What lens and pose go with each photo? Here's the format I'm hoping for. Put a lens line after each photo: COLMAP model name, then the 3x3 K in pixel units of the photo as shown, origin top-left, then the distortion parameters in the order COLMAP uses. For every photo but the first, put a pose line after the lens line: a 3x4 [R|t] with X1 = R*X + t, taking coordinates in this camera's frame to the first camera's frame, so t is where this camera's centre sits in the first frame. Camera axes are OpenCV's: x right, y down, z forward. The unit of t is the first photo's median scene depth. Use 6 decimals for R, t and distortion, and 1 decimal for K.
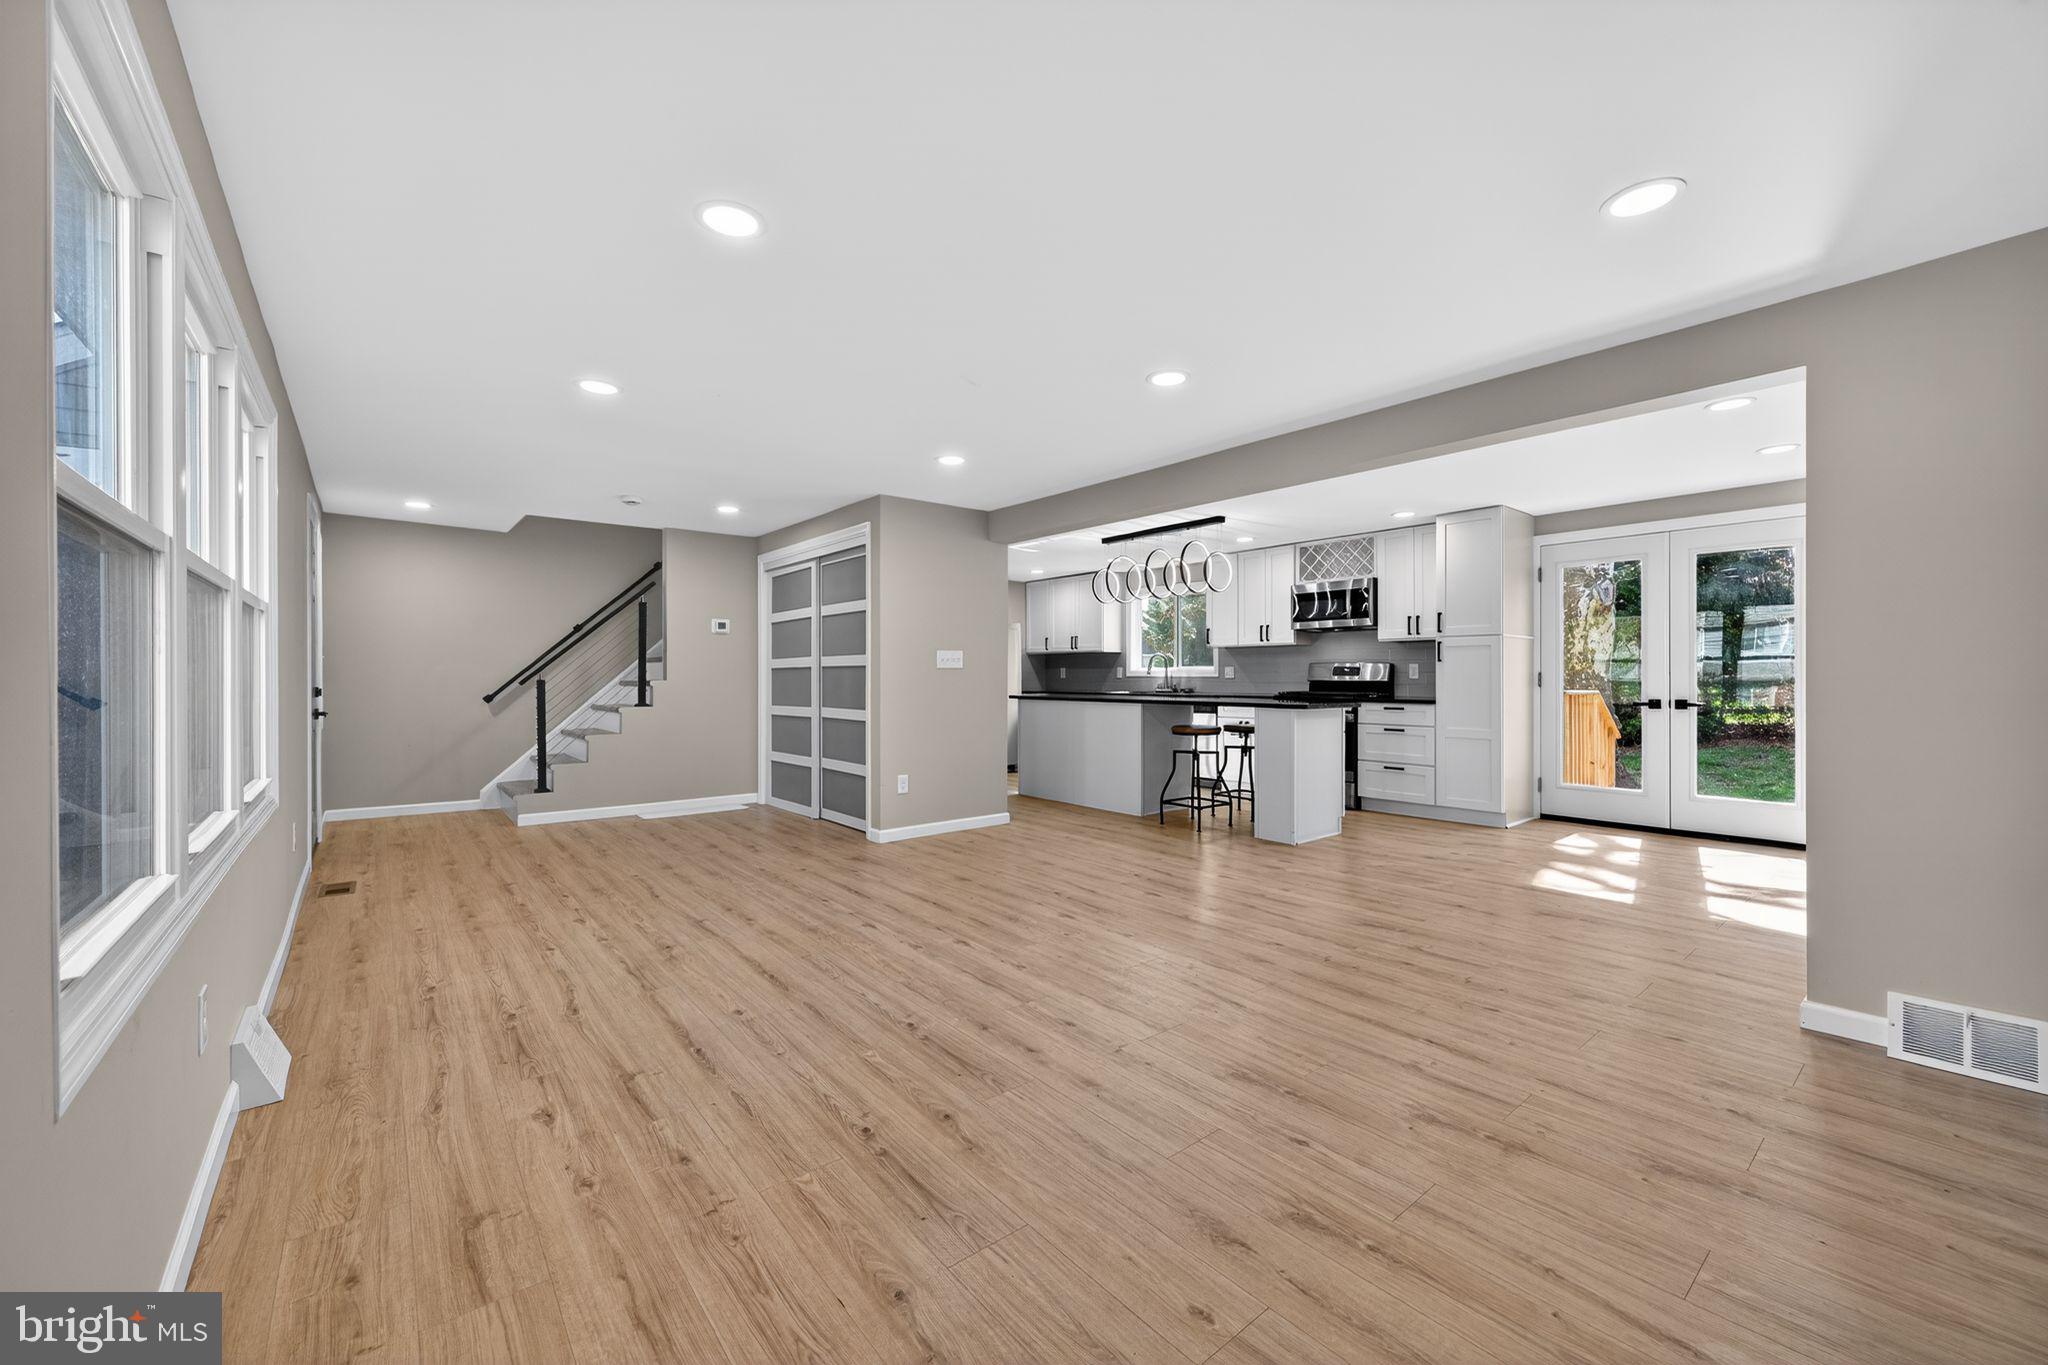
lens RADIAL K [[802.3, 0, 1023.1], [0, 802.3, 679.8], [0, 0, 1]] dist [-0.002698, 0.000803]
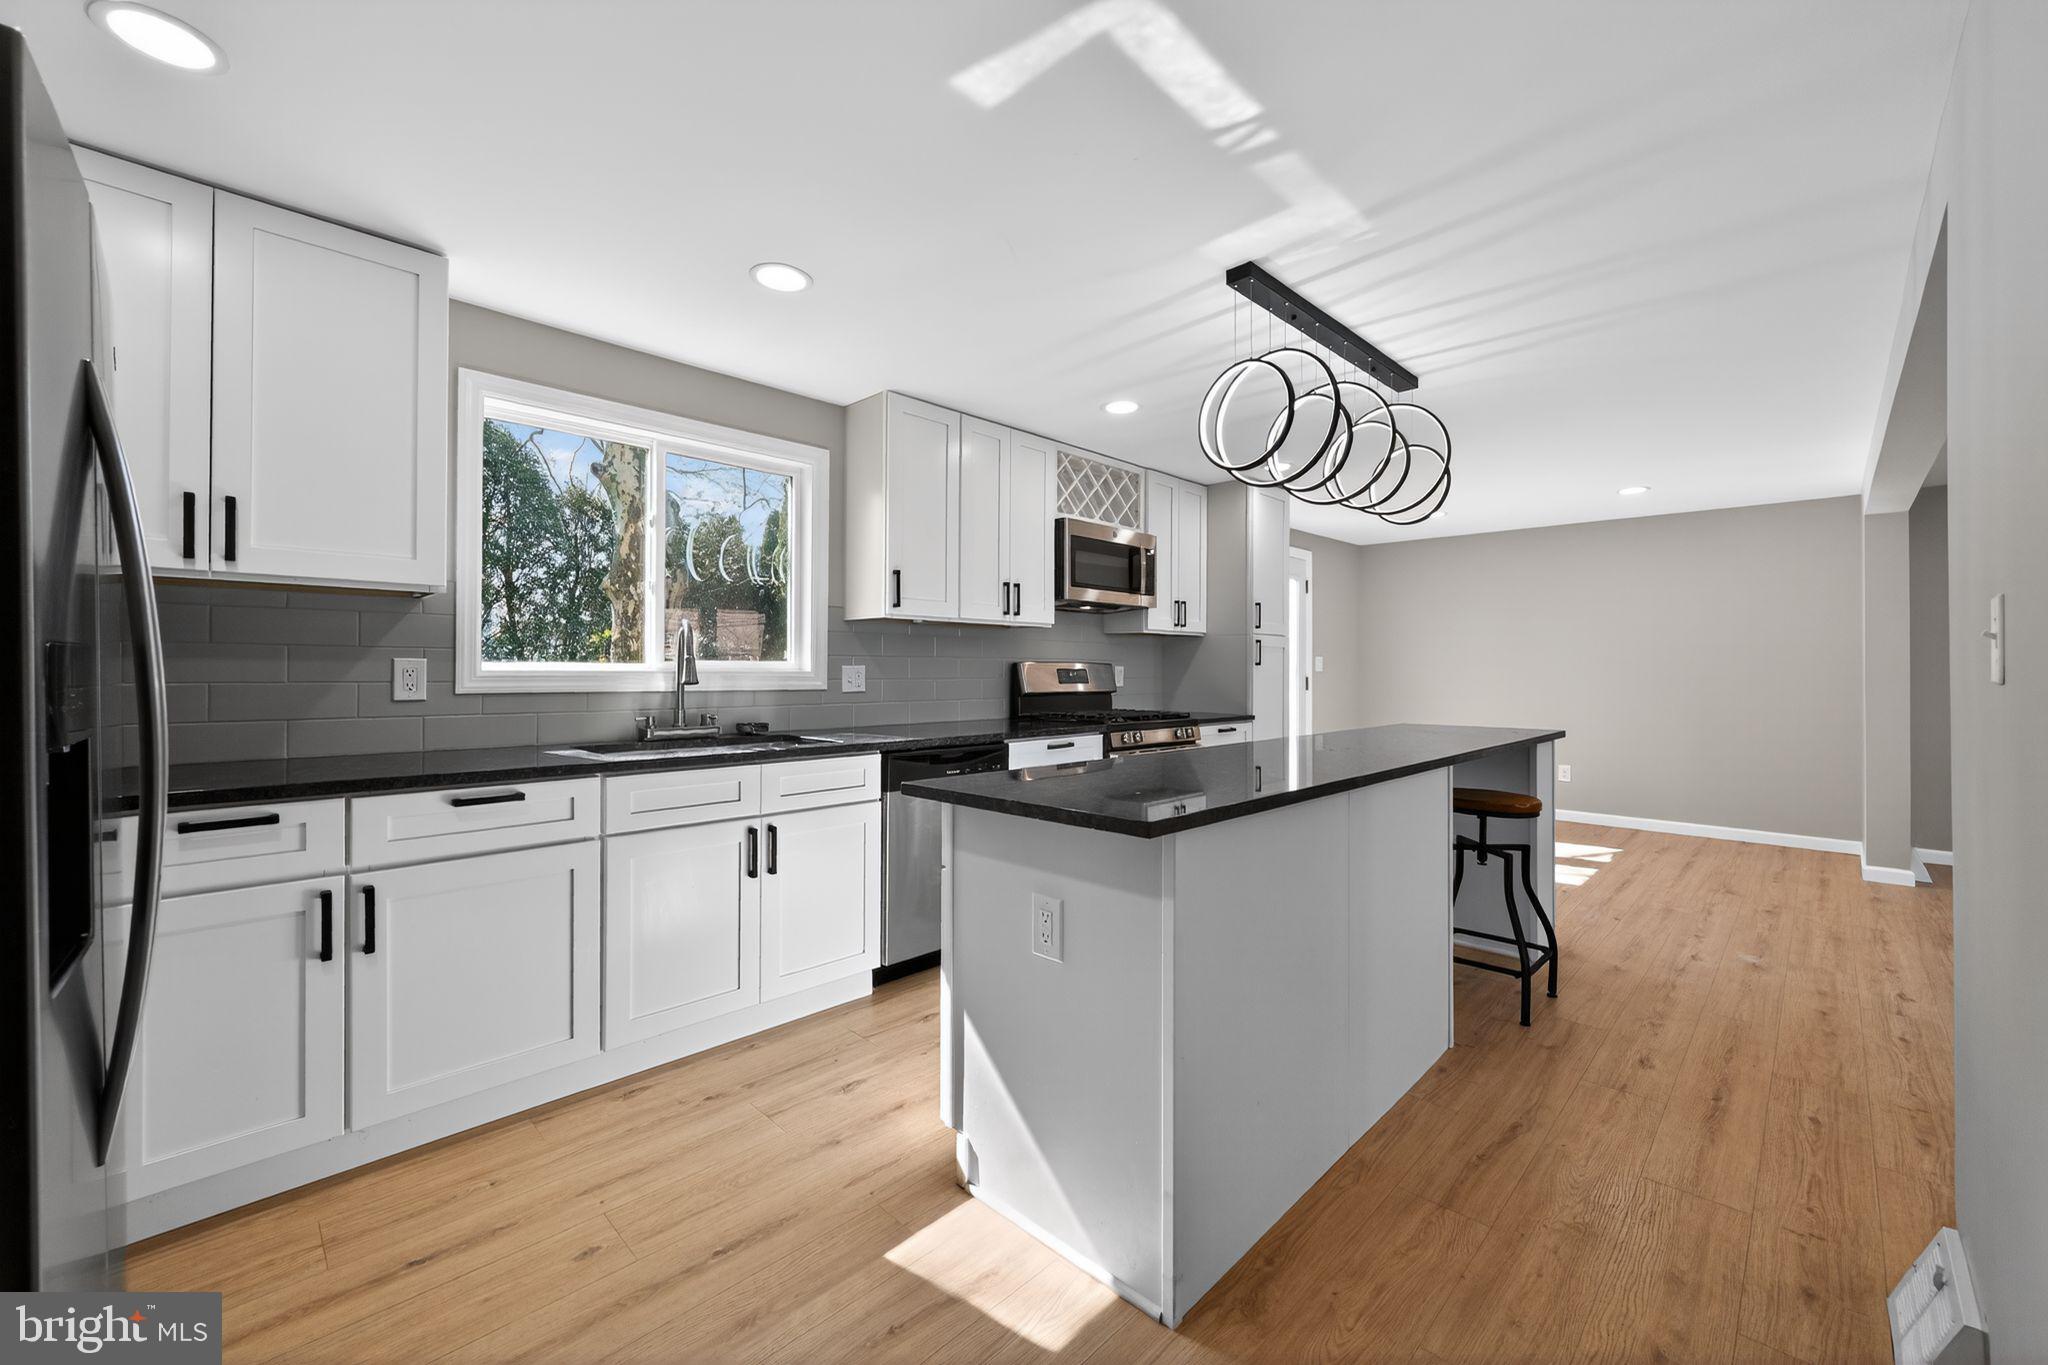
lens RADIAL K [[802.3, 0, 1024.6], [0, 802.3, 668.8], [0, 0, 1]] dist [-0.002698, 0.000803]
pose [[-0.105108, 0.003659, 0.994454, -0.208143], [0.001008, 0.999993, -0.003573, -0.015177], [-0.994460, 0.000627, -0.105111, 1.145733]]
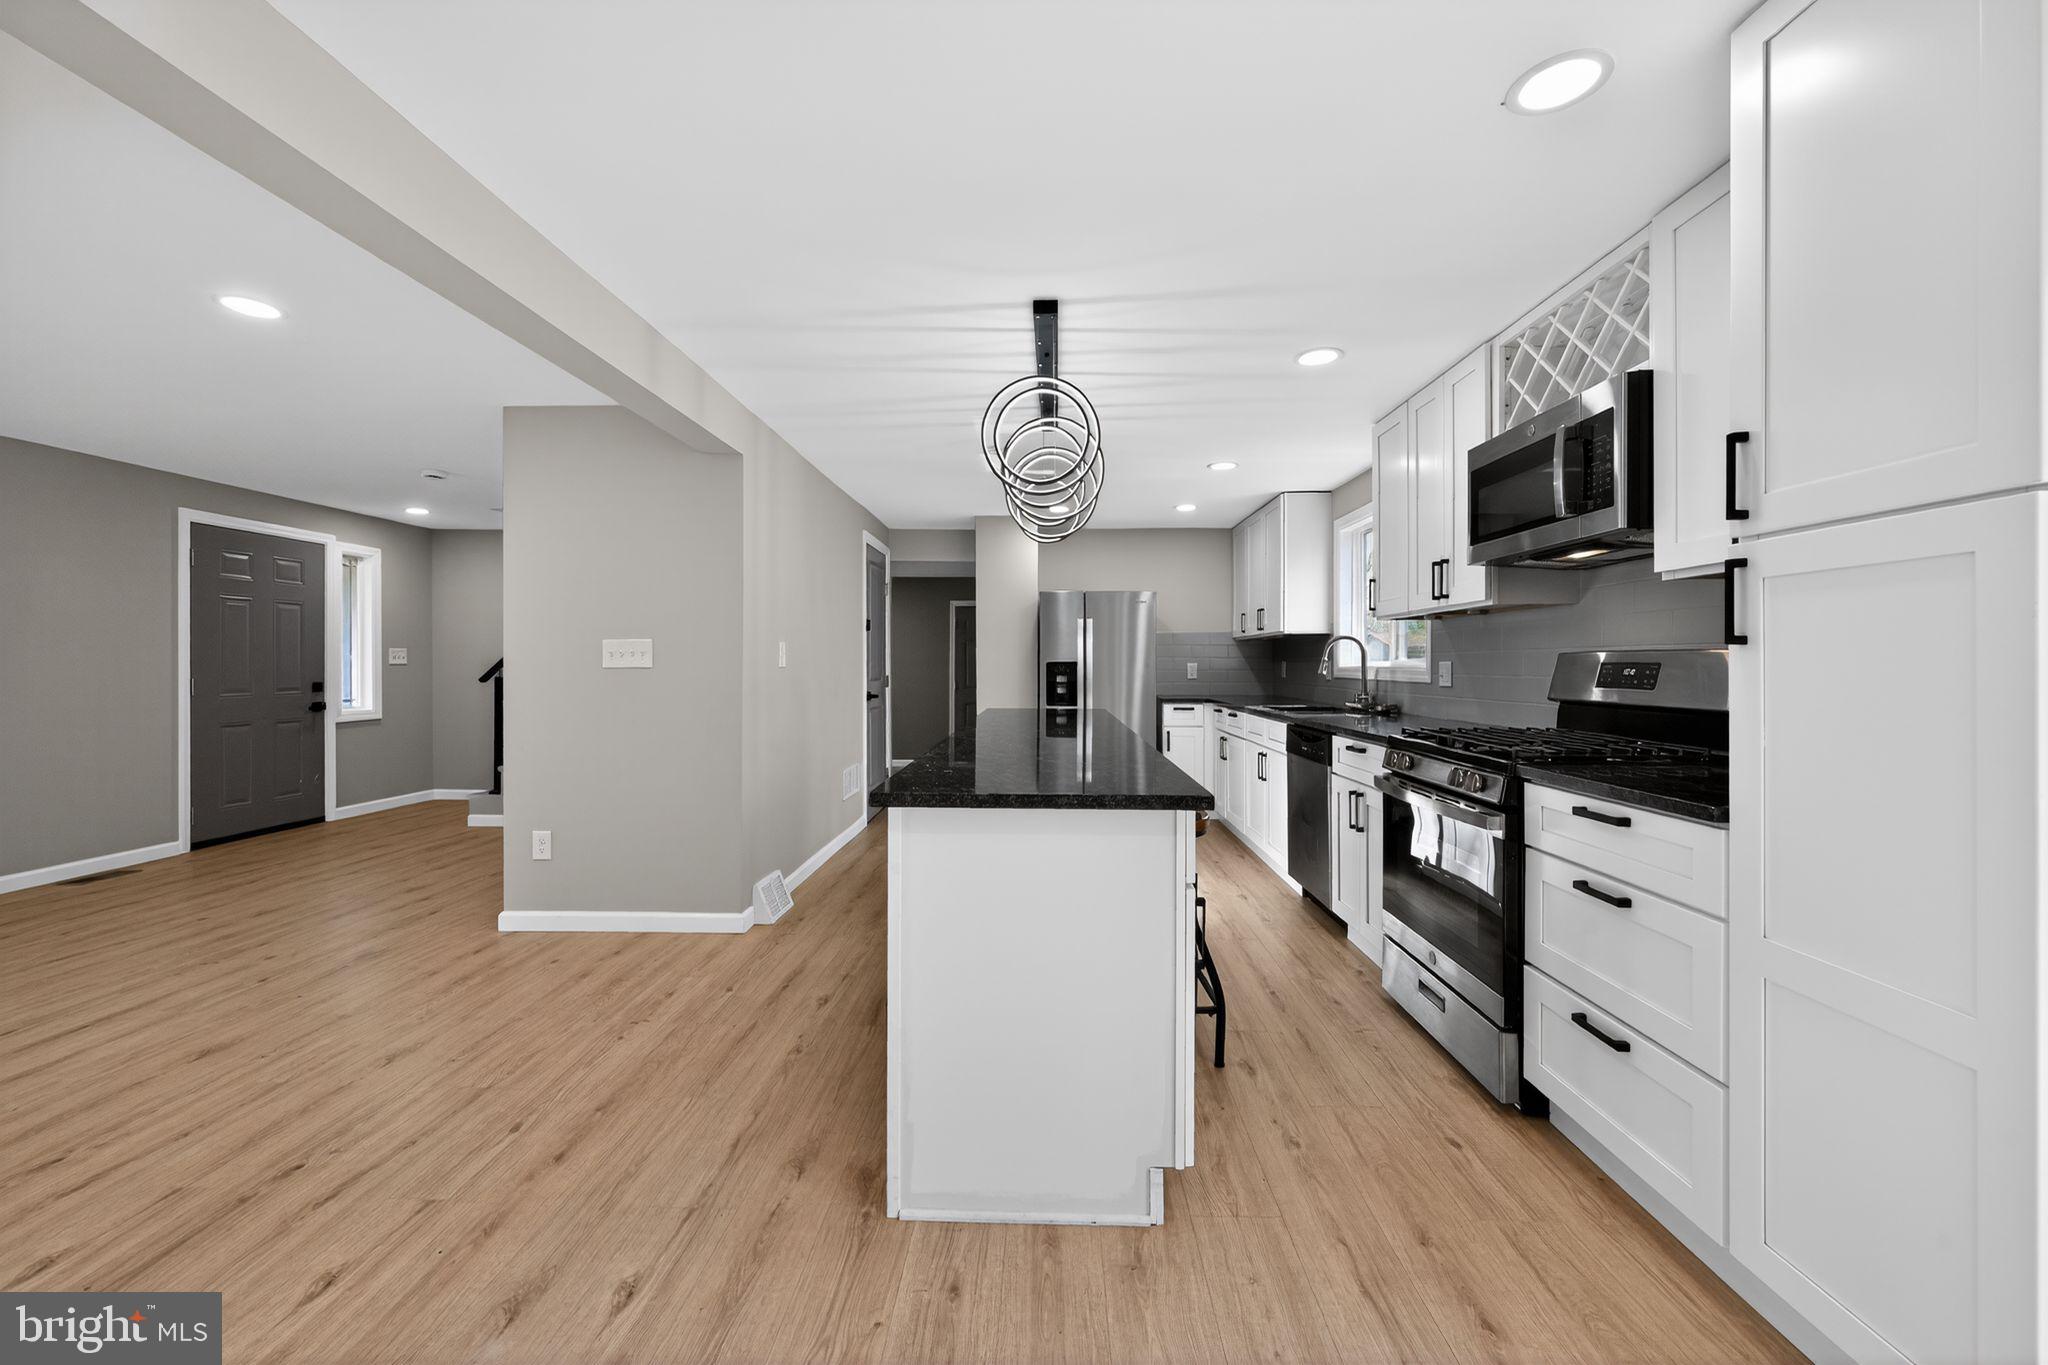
lens RADIAL K [[802.3, 0, 1020.6], [0, 802.3, 666.5], [0, 0, 1]] dist [-0.002698, 0.000803]
pose [[0.751970, 0.003893, -0.659186, 0.449945], [-0.005736, 0.999983, -0.000638, -0.013509], [0.659172, 0.004261, 0.751980, 0.602262]]
